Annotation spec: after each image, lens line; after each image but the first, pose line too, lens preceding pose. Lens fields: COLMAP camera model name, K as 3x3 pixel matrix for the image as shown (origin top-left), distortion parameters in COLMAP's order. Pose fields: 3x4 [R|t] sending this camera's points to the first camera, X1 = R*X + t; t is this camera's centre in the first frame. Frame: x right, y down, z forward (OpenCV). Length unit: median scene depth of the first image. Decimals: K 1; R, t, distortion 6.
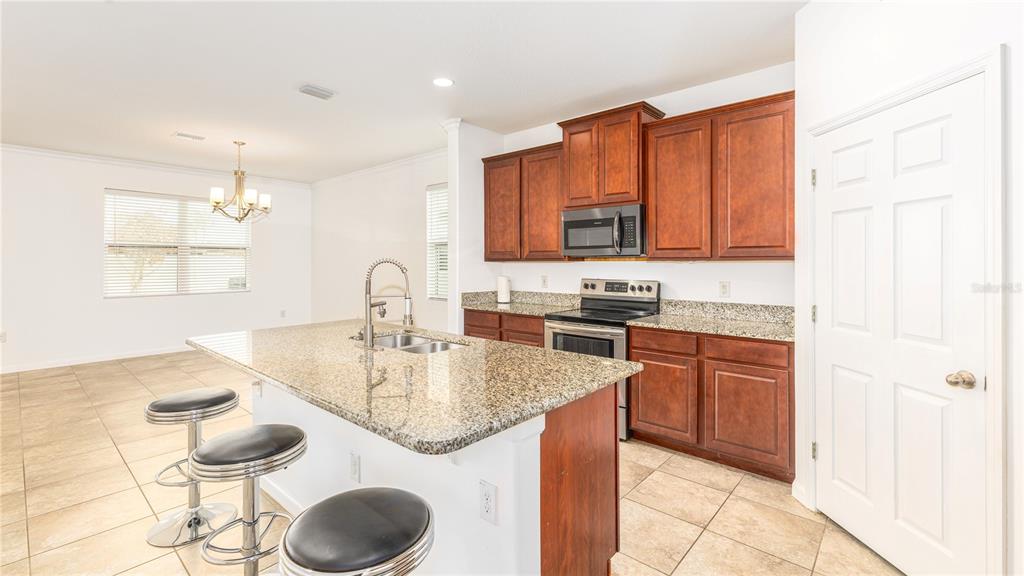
lens RADIAL K [[442.8, 0, 513.2], [0, 442.8, 258.2], [0, 0, 1]] dist [-0.001198, 0.001169]
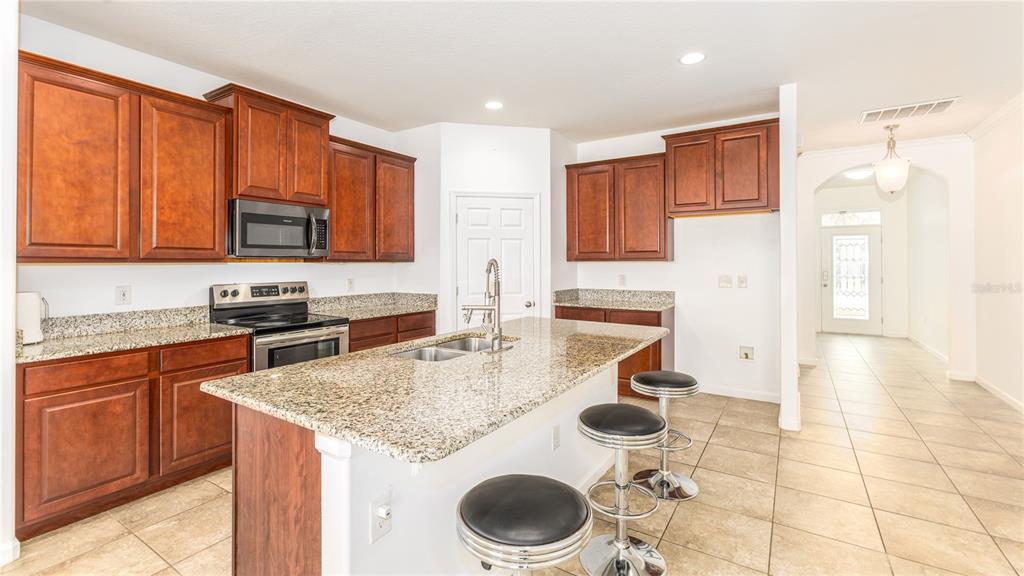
lens RADIAL K [[442.8, 0, 514.4], [0, 442.8, 262.7], [0, 0, 1]] dist [-0.001198, 0.001169]
pose [[-0.152864, -0.000073, 0.988247, -0.848981], [-0.008327, 0.999965, -0.001214, 0.004487], [-0.988212, -0.008415, -0.152859, 0.726915]]
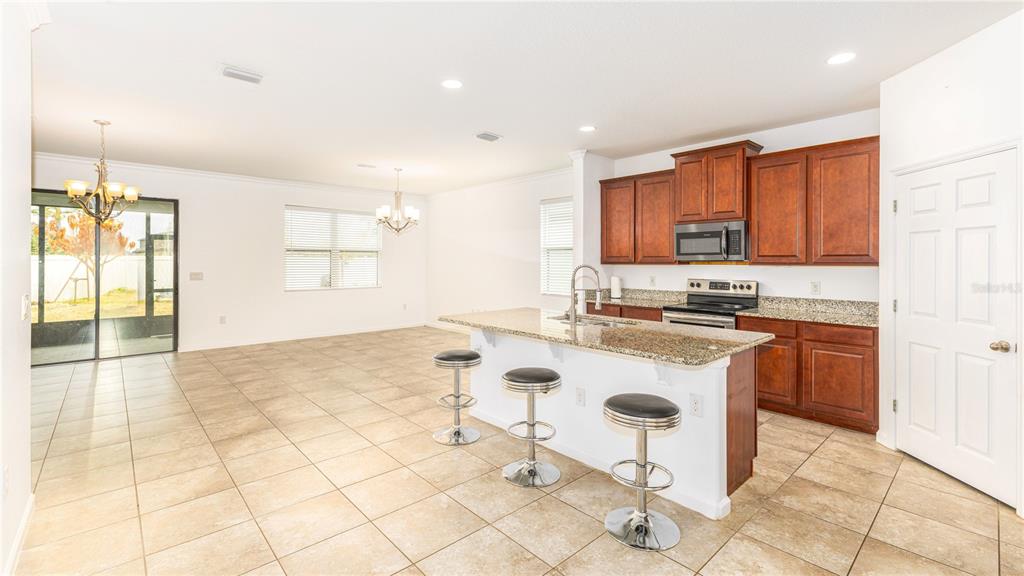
lens RADIAL K [[442.8, 0, 511.0], [0, 442.8, 258.3], [0, 0, 1]] dist [-0.001198, 0.001169]
pose [[0.993991, 0.002219, -0.109441, -0.244279], [-0.001956, 0.999995, 0.002515, -0.015806], [0.109446, -0.002286, 0.993990, -0.341479]]
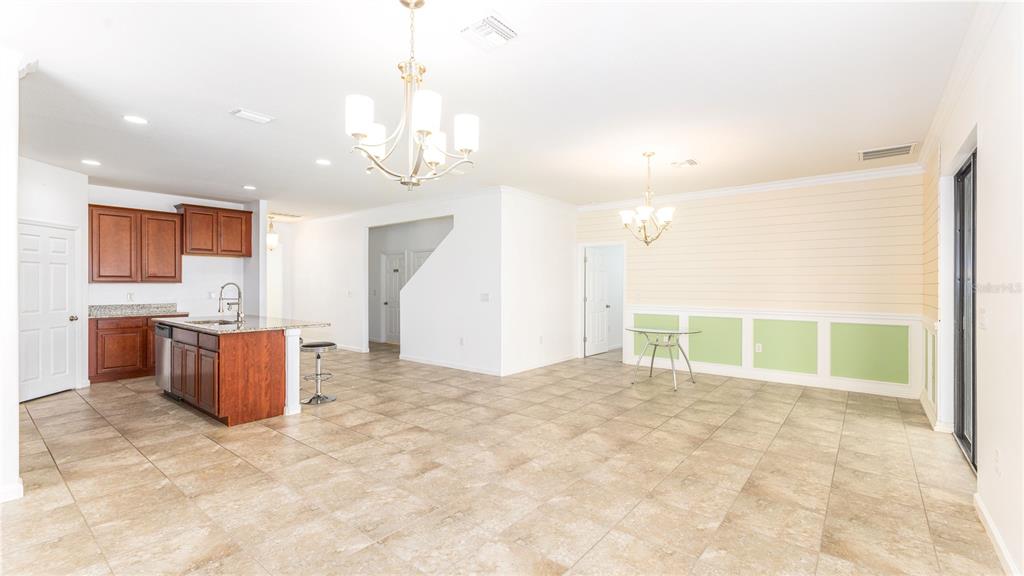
lens RADIAL K [[442.8, 0, 514.5], [0, 442.8, 287.6], [0, 0, 1]] dist [-0.001198, 0.001169]
pose [[-0.998947, -0.000794, -0.045870, -1.066901], [-0.000524, 0.999982, -0.005897, 0.025631], [0.045874, -0.005867, -0.998930, 2.178844]]
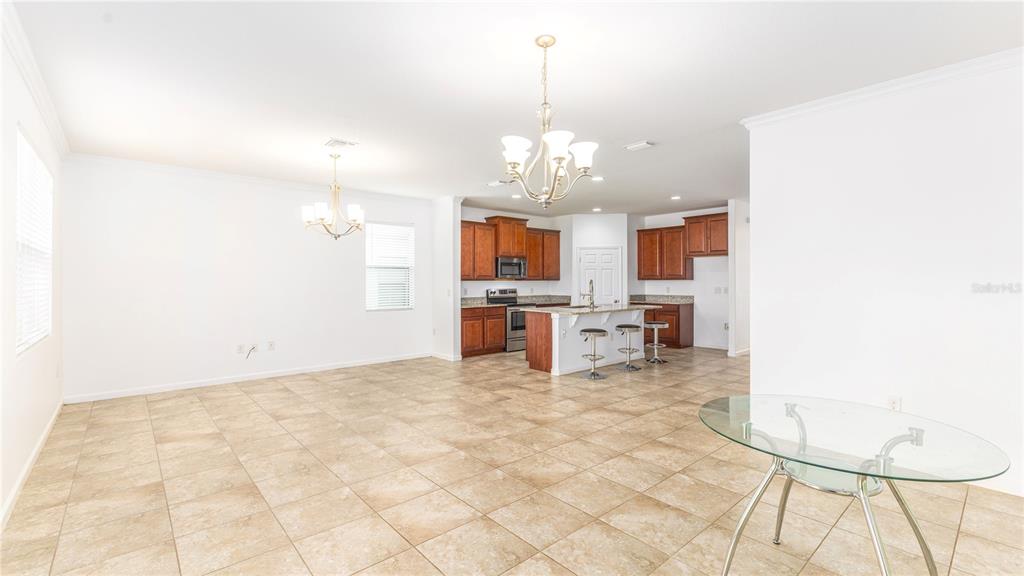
lens RADIAL K [[442.8, 0, 510.8], [0, 442.8, 286.4], [0, 0, 1]] dist [-0.001198, 0.001169]
pose [[0.131762, -0.011051, 0.991220, -2.312638], [-0.007700, 0.999896, 0.012172, 0.008697], [-0.991251, -0.009236, 0.131664, 0.758828]]
